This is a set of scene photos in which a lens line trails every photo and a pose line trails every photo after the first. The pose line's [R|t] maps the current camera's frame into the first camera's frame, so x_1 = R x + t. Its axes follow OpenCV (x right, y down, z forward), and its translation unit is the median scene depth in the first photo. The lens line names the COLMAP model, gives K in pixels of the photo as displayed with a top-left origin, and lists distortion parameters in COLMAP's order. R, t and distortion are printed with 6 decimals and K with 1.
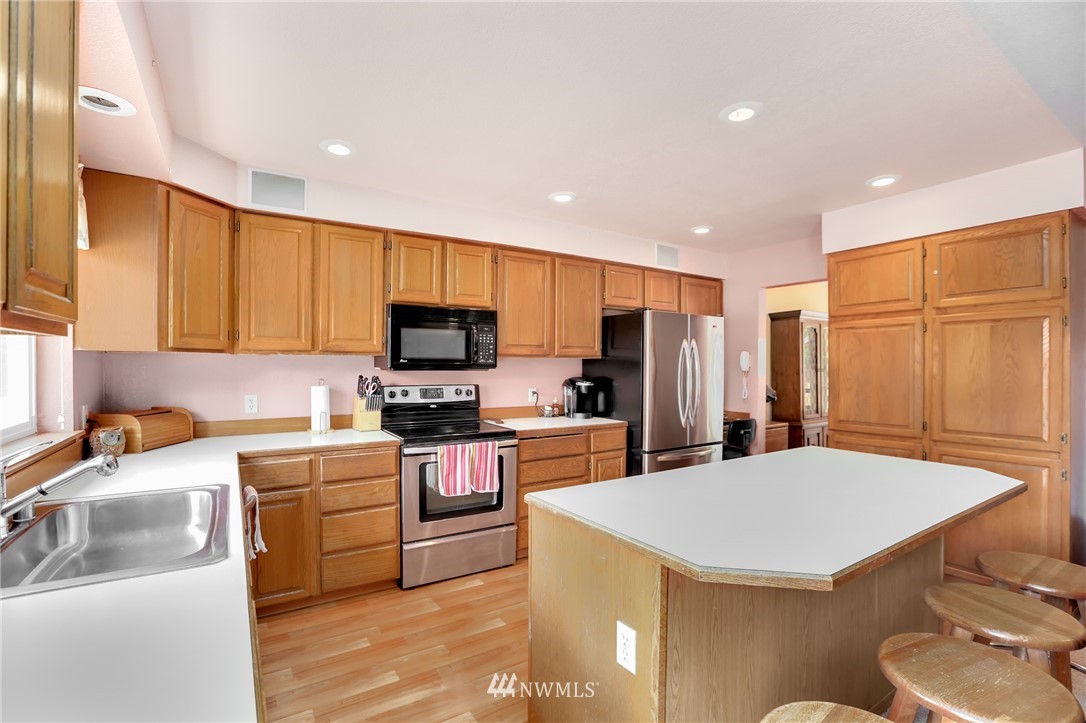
lens RADIAL K [[497.9, 0, 541.3], [0, 497.9, 363.4], [0, 0, 1]] dist [-0.046520, 0.023623]
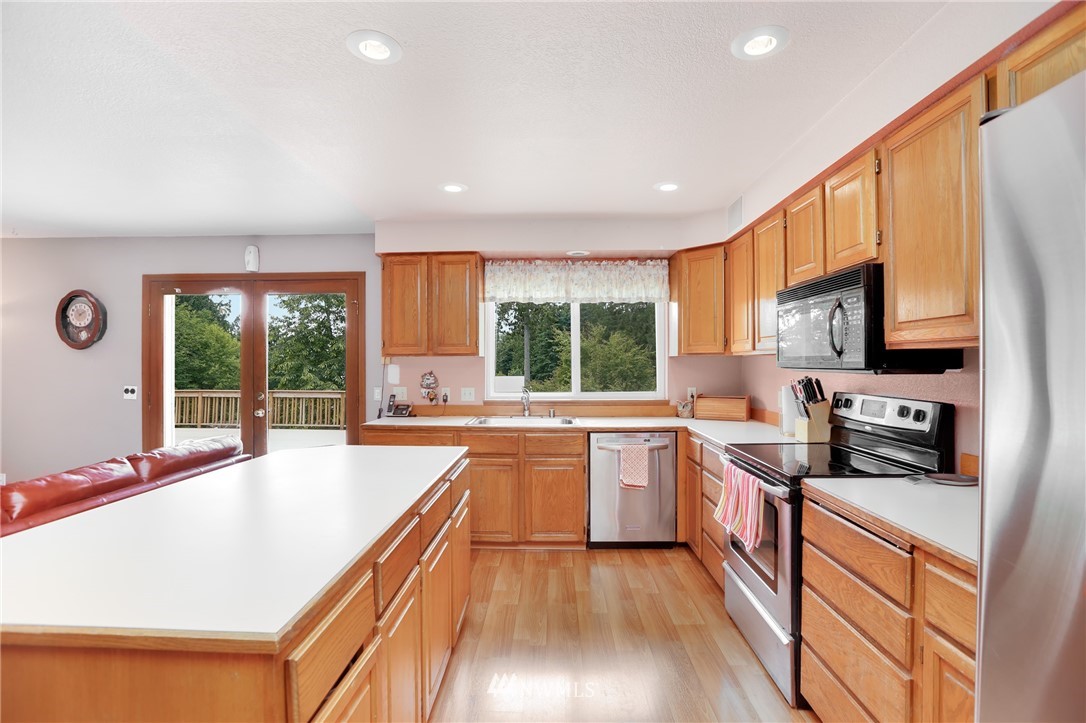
lens RADIAL K [[497.9, 0, 541.3], [0, 497.9, 363.4], [0, 0, 1]] dist [-0.046520, 0.023623]
pose [[-0.564563, -0.002891, -0.825385, 0.715338], [0.002969, 0.999980, -0.005534, 0.006118], [0.825385, -0.005575, -0.564543, 1.323889]]
